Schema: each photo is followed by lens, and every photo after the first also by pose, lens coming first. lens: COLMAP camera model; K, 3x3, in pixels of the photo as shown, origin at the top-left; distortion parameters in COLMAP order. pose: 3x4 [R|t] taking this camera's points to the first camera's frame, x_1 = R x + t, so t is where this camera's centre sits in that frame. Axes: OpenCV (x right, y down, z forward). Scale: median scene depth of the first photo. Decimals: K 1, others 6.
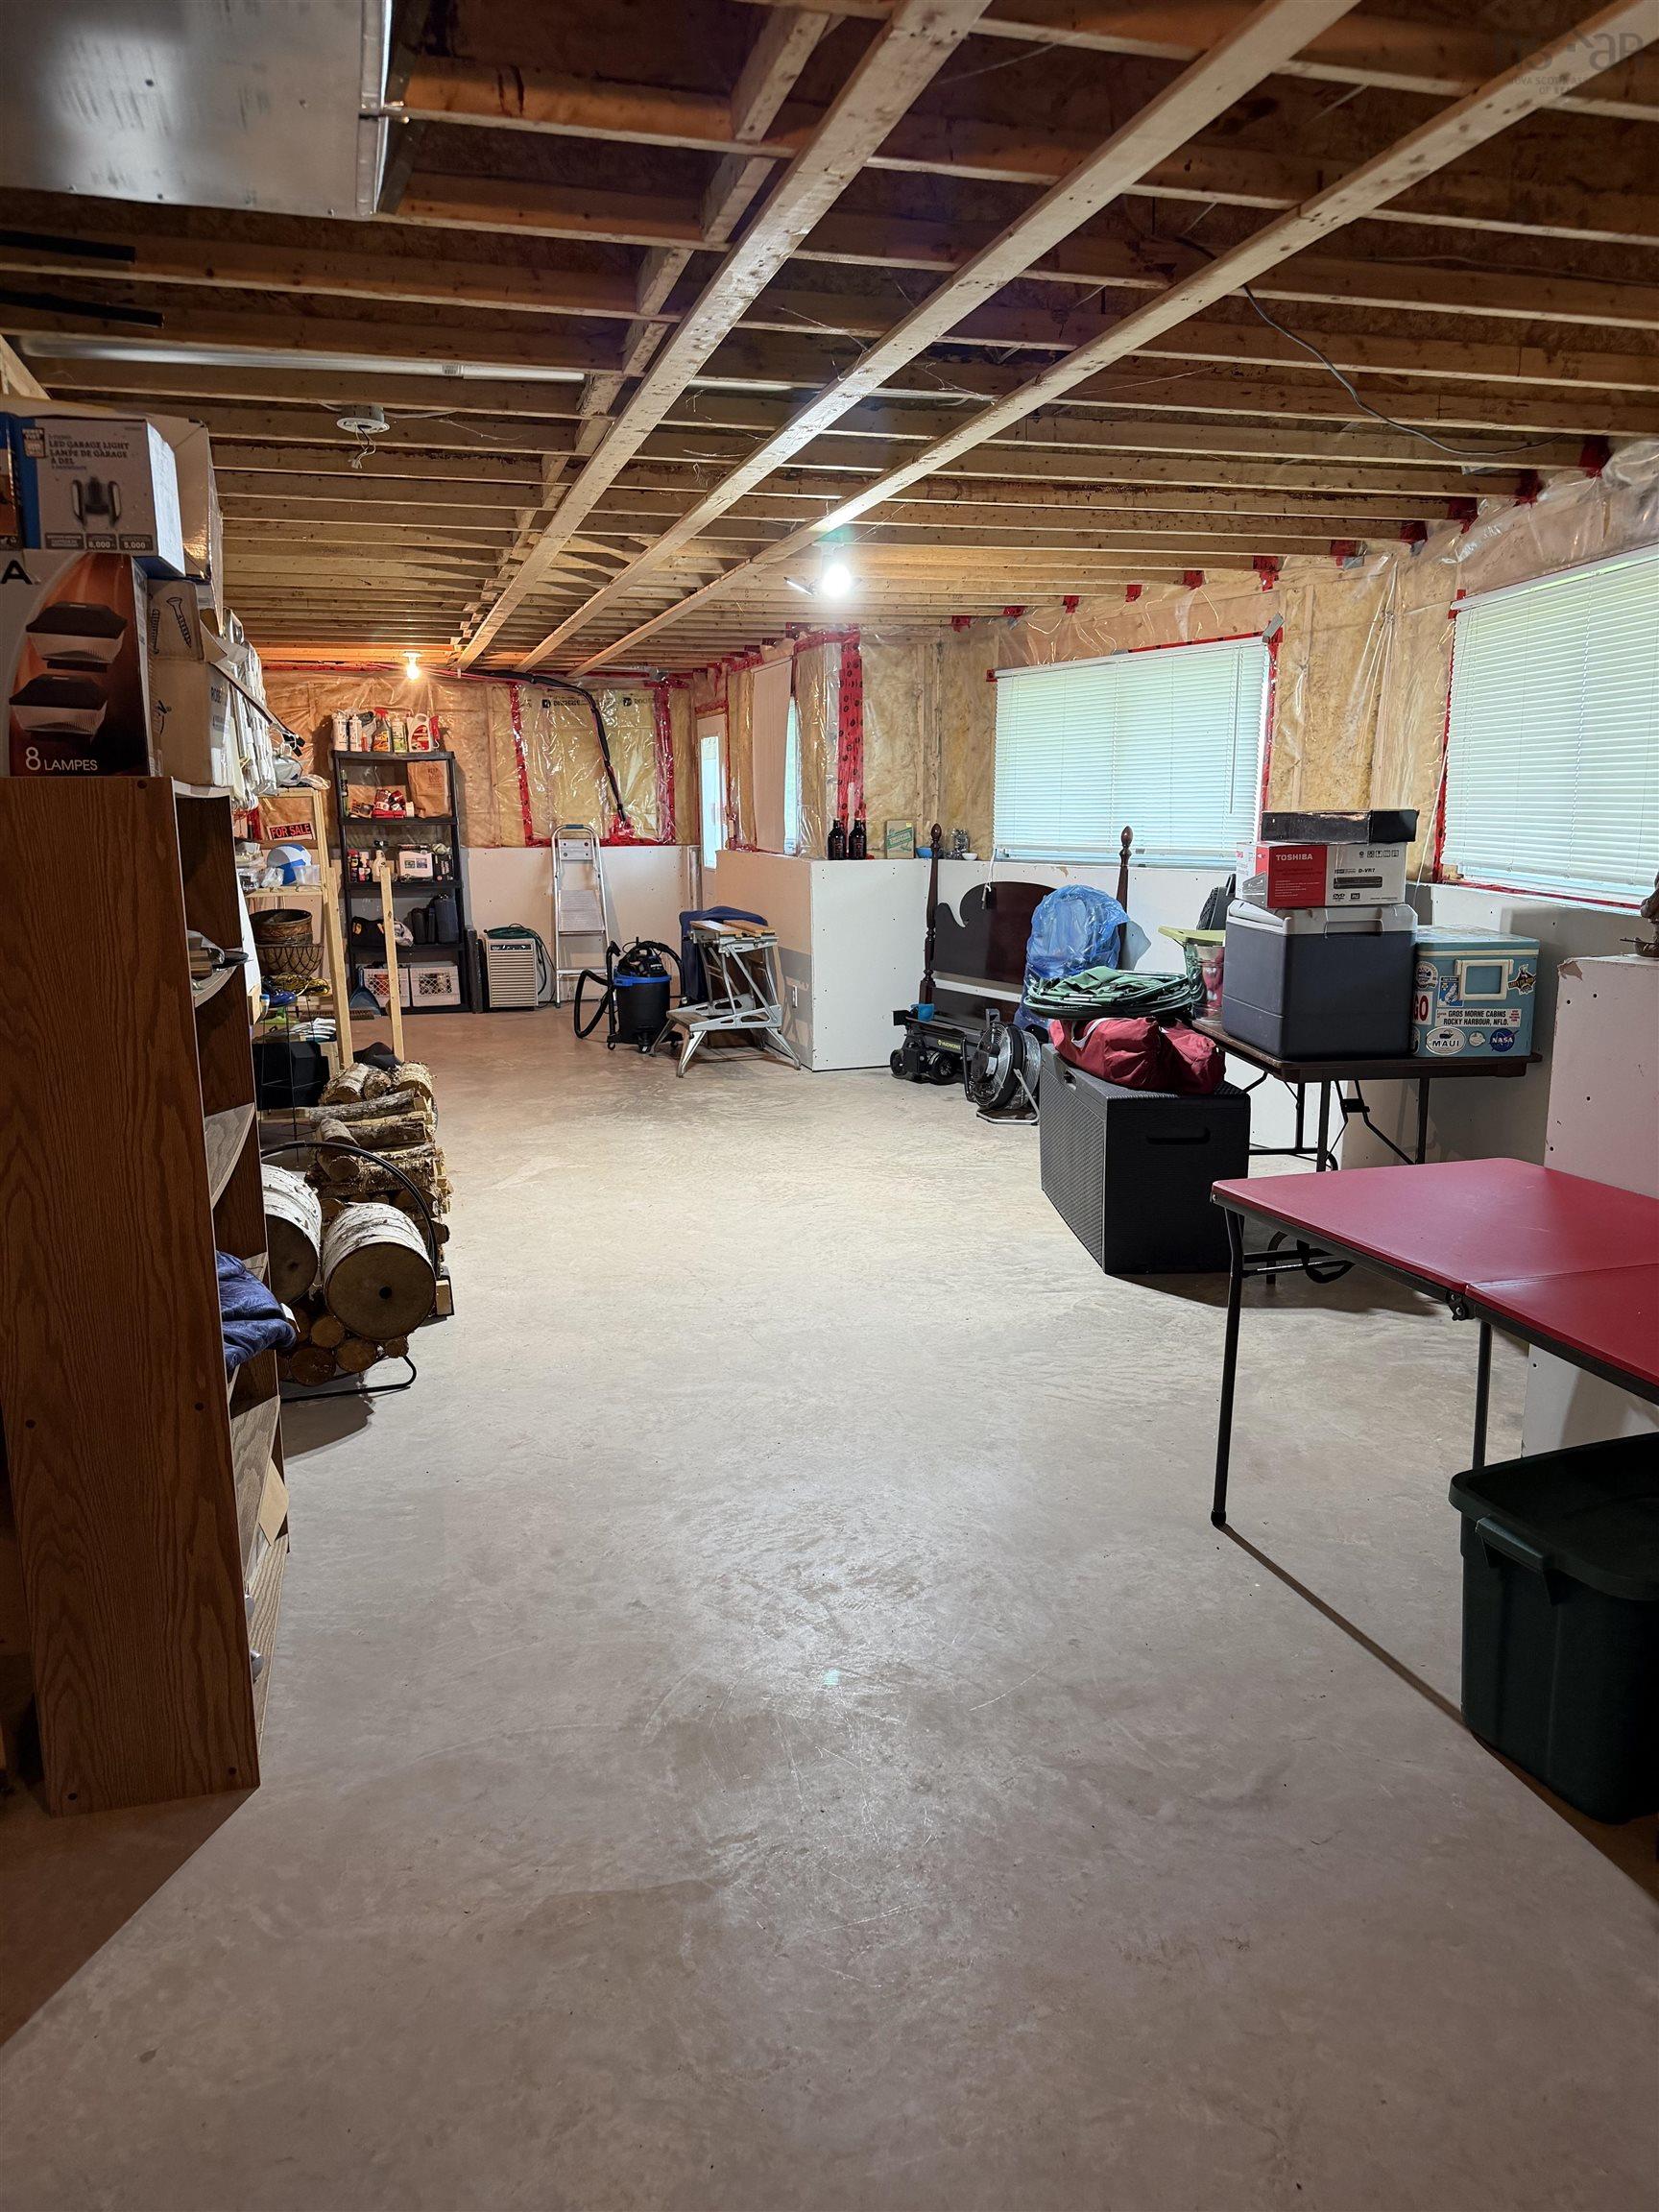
lens RADIAL K [[1557.5, 0, 814.4], [0, 1557.5, 1106.5], [0, 0, 1]] dist [0.191461, -0.380190]
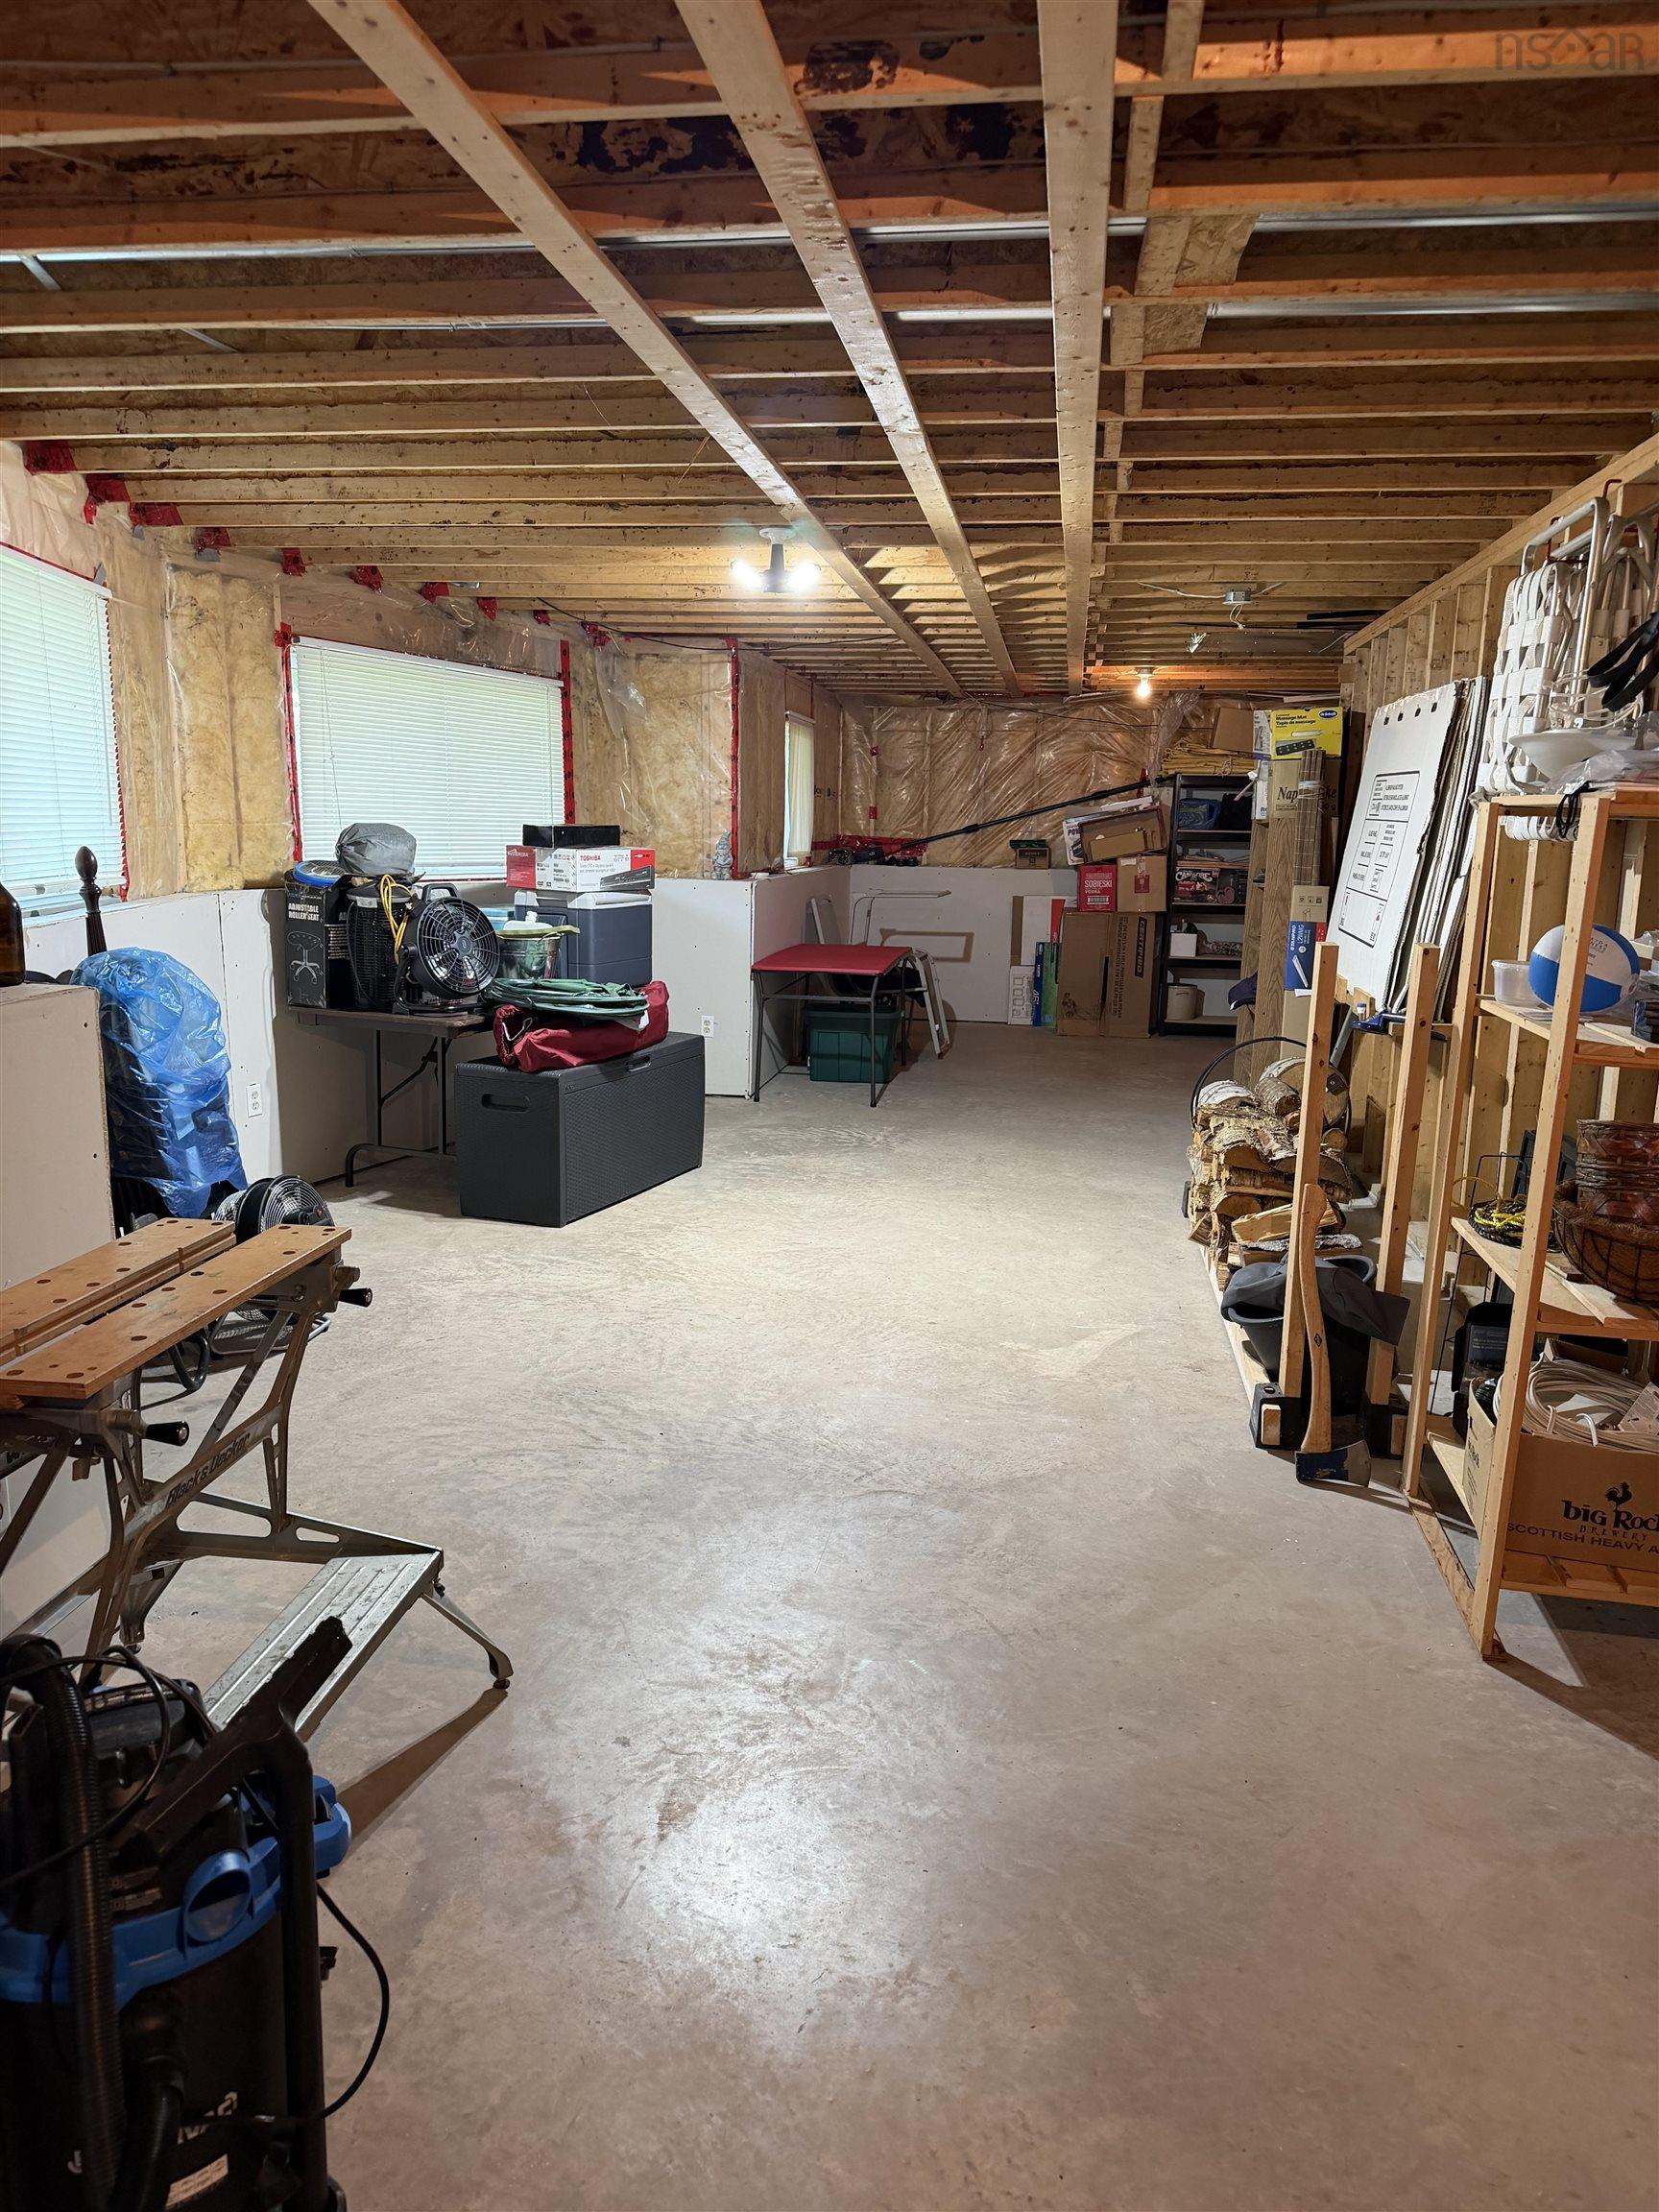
lens RADIAL K [[1557.5, 0, 814.4], [0, 1557.5, 1106.5], [0, 0, 1]] dist [0.191461, -0.380190]
pose [[-0.908092, -0.086175, 0.409809, -0.380311], [0.066221, 0.936736, 0.343716, -0.335961], [-0.413503, 0.339263, -0.844935, 1.745591]]
